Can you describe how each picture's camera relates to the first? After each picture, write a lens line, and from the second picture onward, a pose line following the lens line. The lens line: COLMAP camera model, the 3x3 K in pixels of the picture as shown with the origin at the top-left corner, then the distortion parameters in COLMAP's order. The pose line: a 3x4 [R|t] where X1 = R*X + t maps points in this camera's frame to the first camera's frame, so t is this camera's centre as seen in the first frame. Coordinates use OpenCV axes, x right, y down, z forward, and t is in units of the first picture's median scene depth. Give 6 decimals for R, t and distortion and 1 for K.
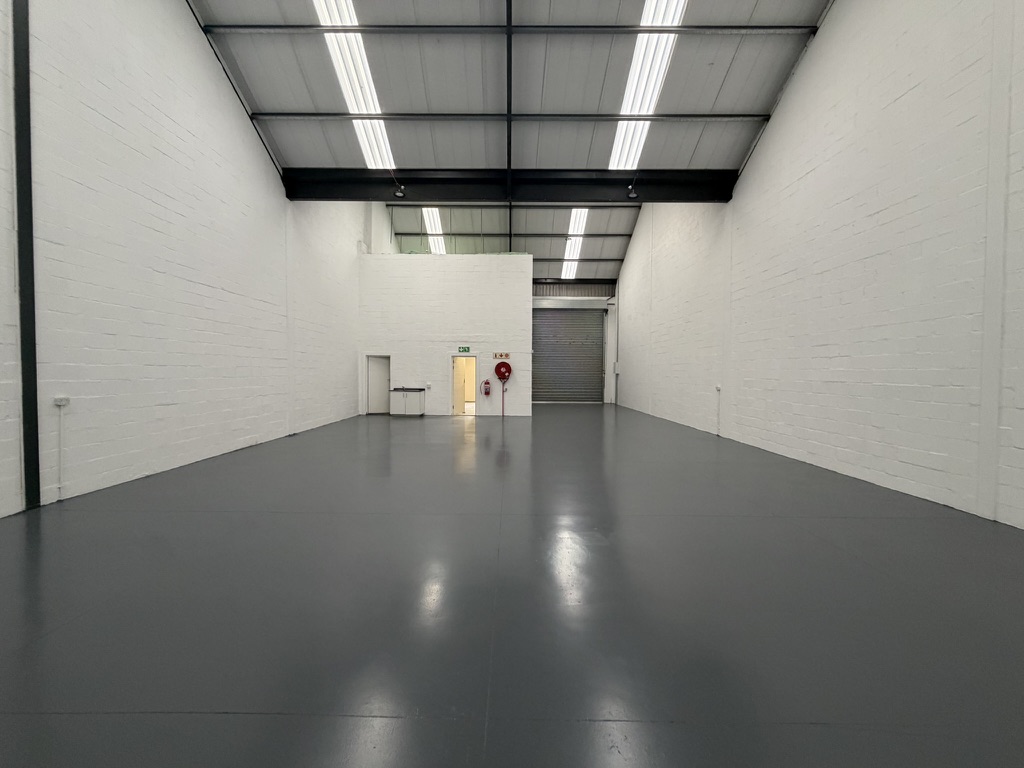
lens RADIAL K [[409.2, 0, 508.8], [0, 409.2, 382.6], [0, 0, 1]] dist [0.001454, 0.000129]
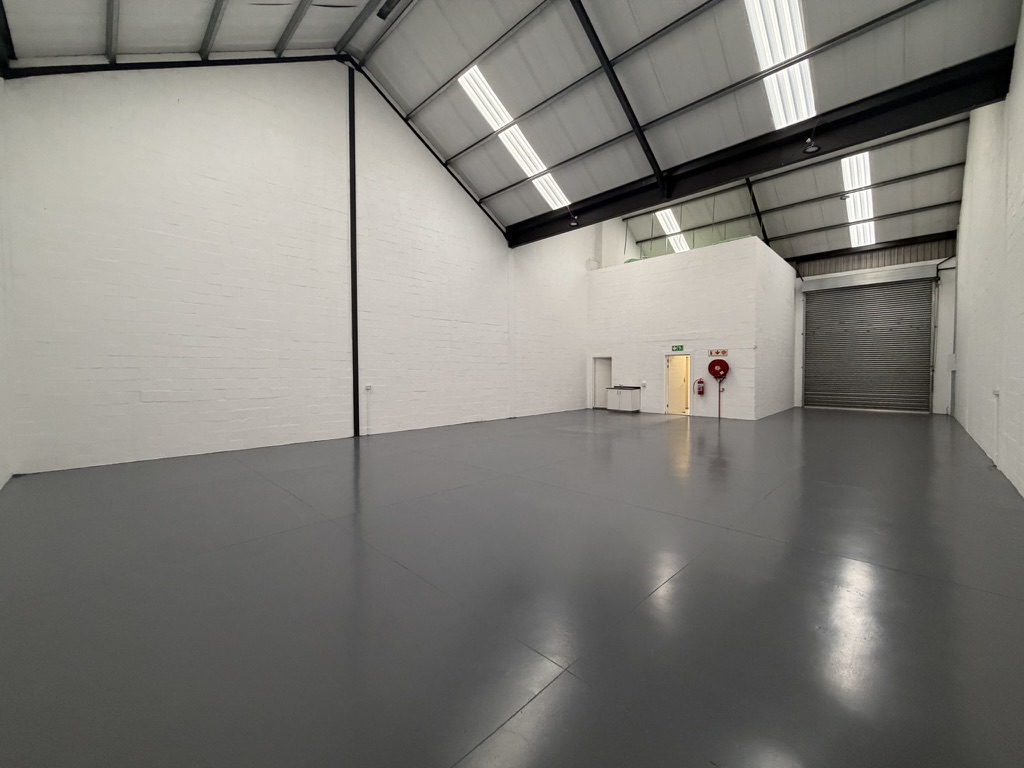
lens RADIAL K [[409.2, 0, 508.8], [0, 409.2, 382.6], [0, 0, 1]] dist [0.001454, 0.000129]
pose [[0.714728, 0.009182, -0.699342, 0.292200], [-0.009076, 0.999951, 0.003854, 0.002483], [0.699343, 0.003592, 0.714777, 0.004937]]
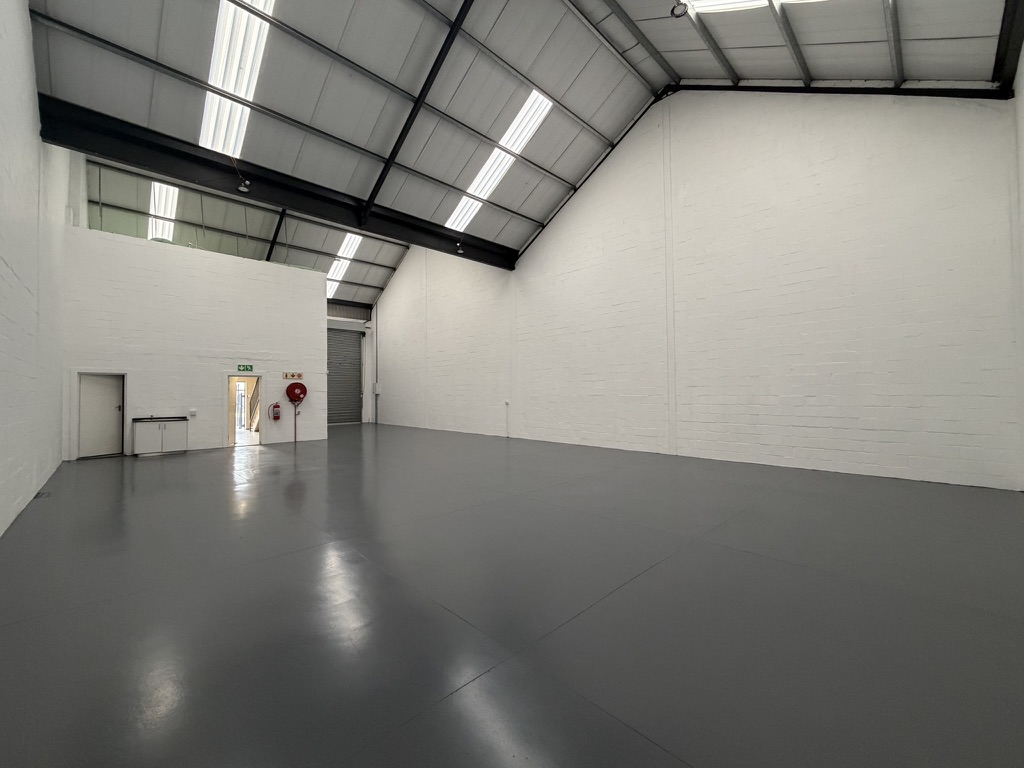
lens RADIAL K [[409.2, 0, 508.8], [0, 409.2, 382.6], [0, 0, 1]] dist [0.001454, 0.000129]
pose [[0.718965, 0.003091, 0.695040, -0.306636], [0.031797, 0.998797, -0.037333, -0.001199], [-0.694319, 0.048941, 0.718001, 0.006436]]
